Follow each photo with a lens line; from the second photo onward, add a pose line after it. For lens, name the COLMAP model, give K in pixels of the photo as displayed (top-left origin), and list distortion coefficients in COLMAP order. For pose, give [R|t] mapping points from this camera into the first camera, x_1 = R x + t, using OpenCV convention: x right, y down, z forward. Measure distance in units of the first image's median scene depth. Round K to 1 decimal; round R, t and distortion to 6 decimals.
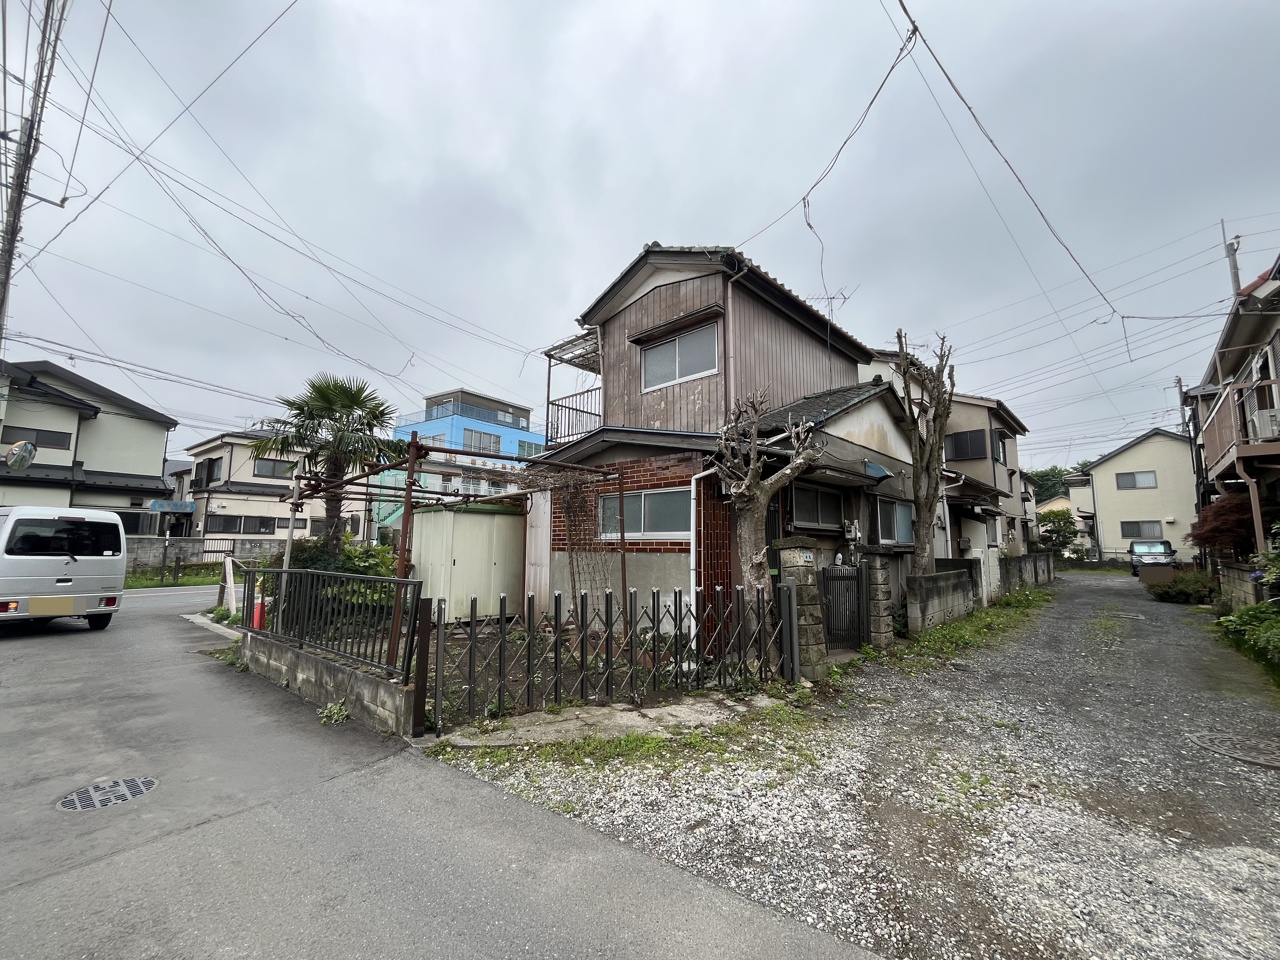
lens RADIAL K [[523.9, 0, 636.0], [0, 523.9, 485.8], [0, 0, 1]] dist [-0.003833, 0.000483]
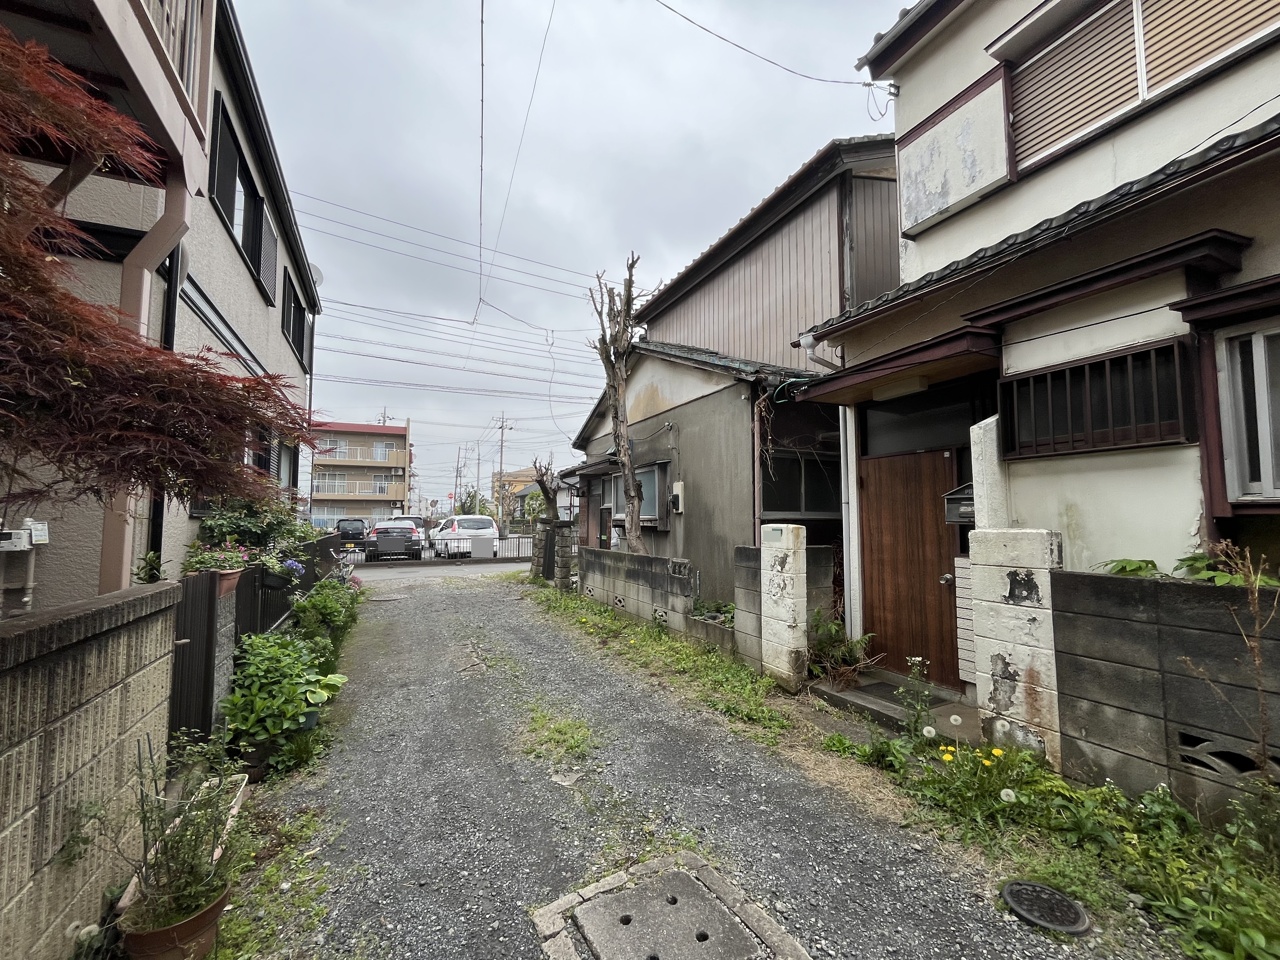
lens RADIAL K [[523.9, 0, 636.0], [0, 523.9, 485.8], [0, 0, 1]] dist [-0.003833, 0.000483]
pose [[-0.364064, -0.063858, -0.929182, 2.053329], [0.108919, 0.987882, -0.110568, 0.238245], [0.924983, -0.141459, -0.352697, 2.013355]]
